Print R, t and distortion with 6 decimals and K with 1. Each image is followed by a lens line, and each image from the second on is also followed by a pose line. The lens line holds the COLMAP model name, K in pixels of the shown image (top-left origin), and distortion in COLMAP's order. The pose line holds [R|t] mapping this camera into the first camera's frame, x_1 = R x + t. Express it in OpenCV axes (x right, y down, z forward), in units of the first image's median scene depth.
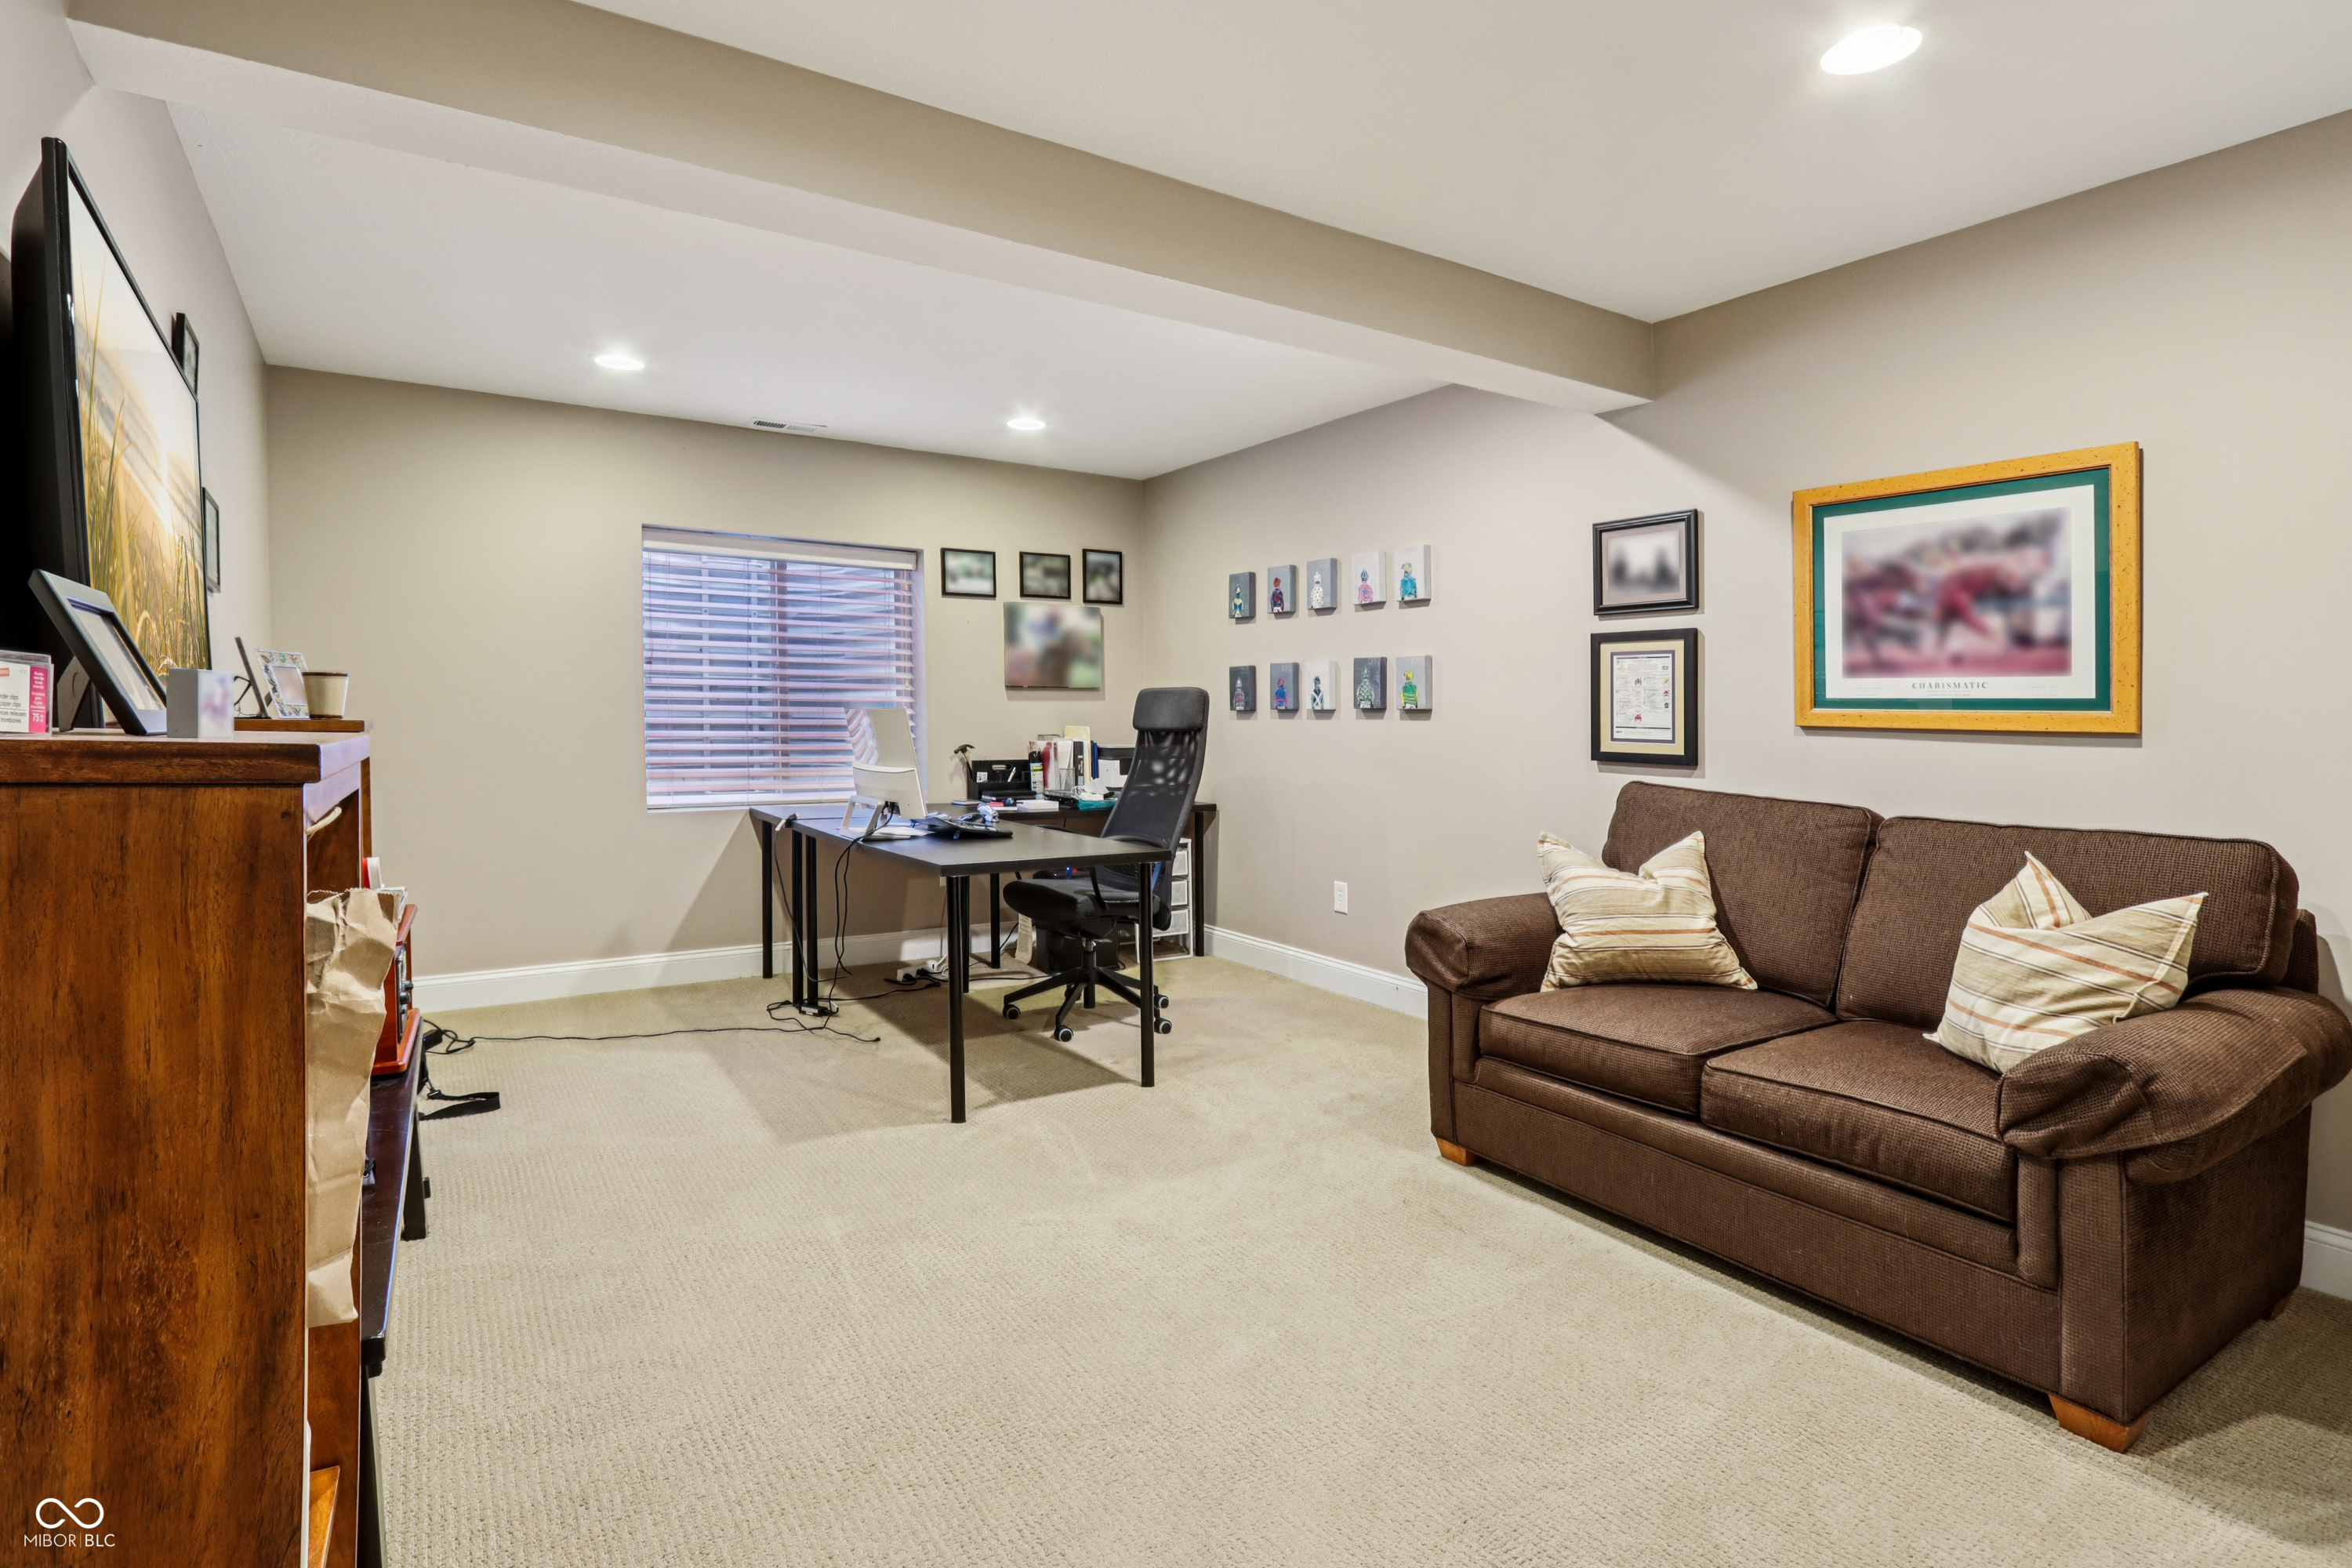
lens RADIAL K [[1134.0, 0, 1141.4], [0, 1134.0, 730.8], [0, 0, 1]] dist [-0.014298, -0.000249]
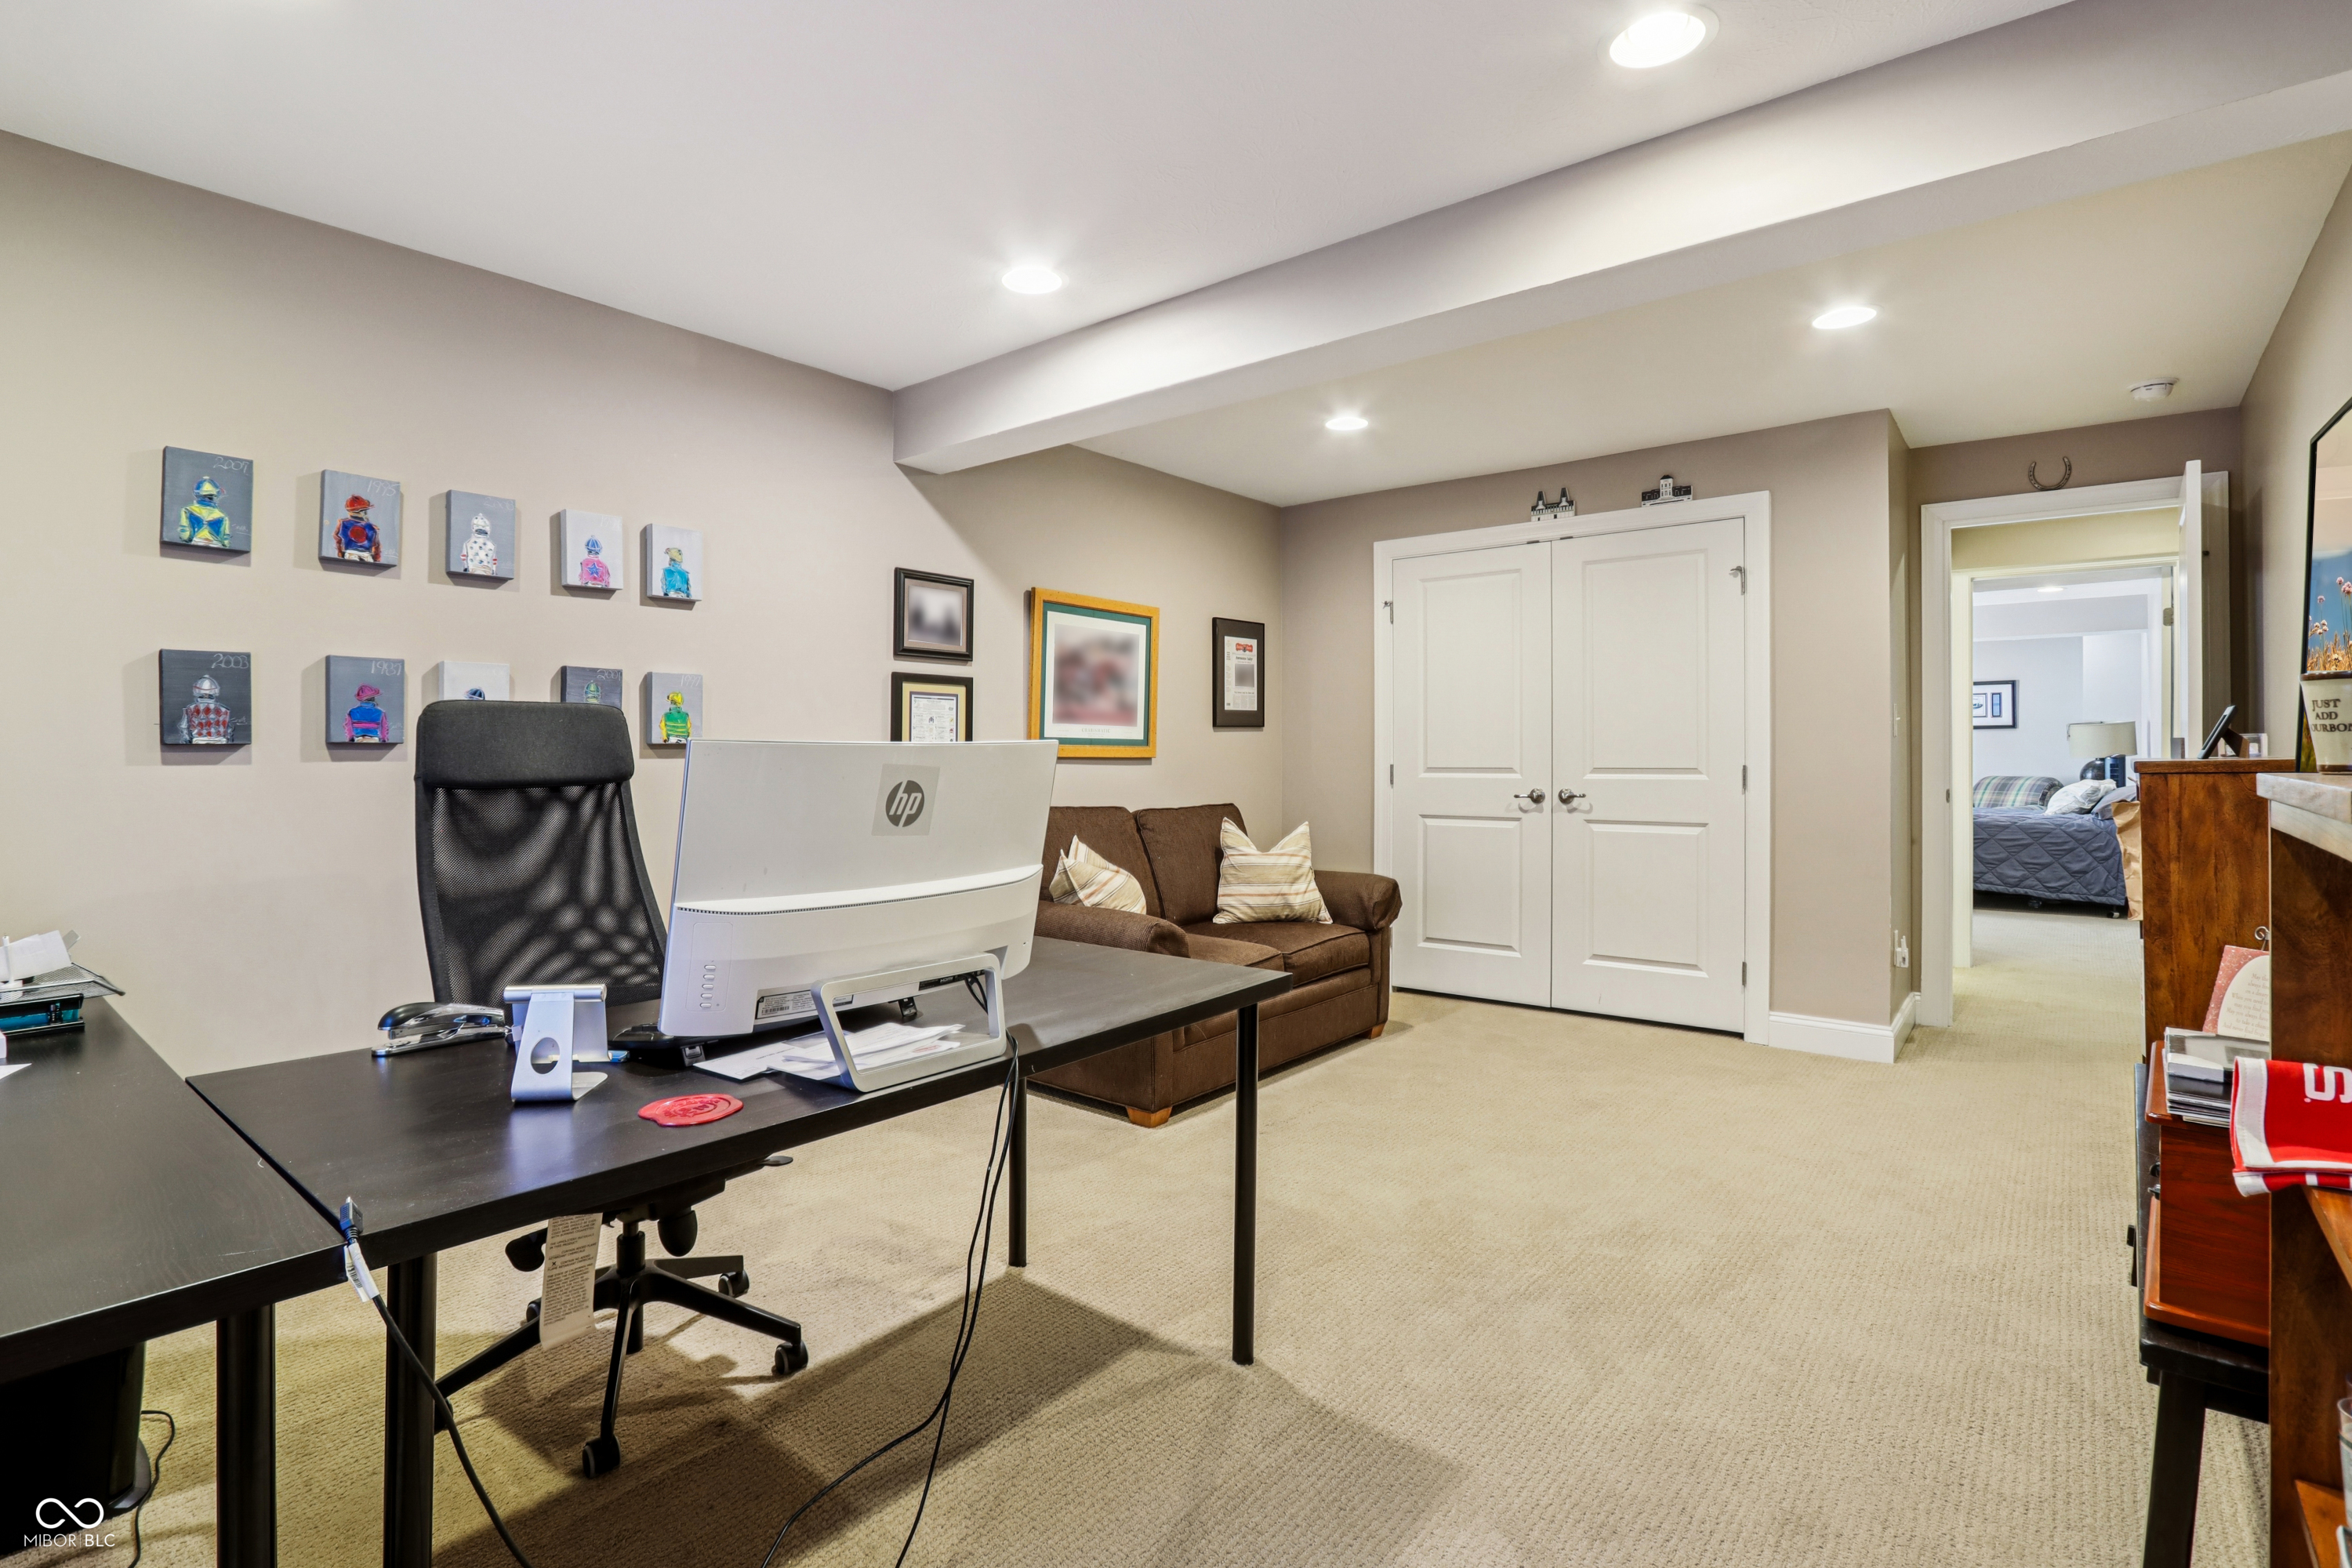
lens RADIAL K [[1134.0, 0, 1141.4], [0, 1134.0, 730.8], [0, 0, 1]] dist [-0.014298, -0.000249]
pose [[-0.295045, 0.002941, 0.955479, -0.708033], [0.007769, 0.999970, -0.000679, -0.030765], [-0.955452, 0.007222, -0.295059, 1.155158]]
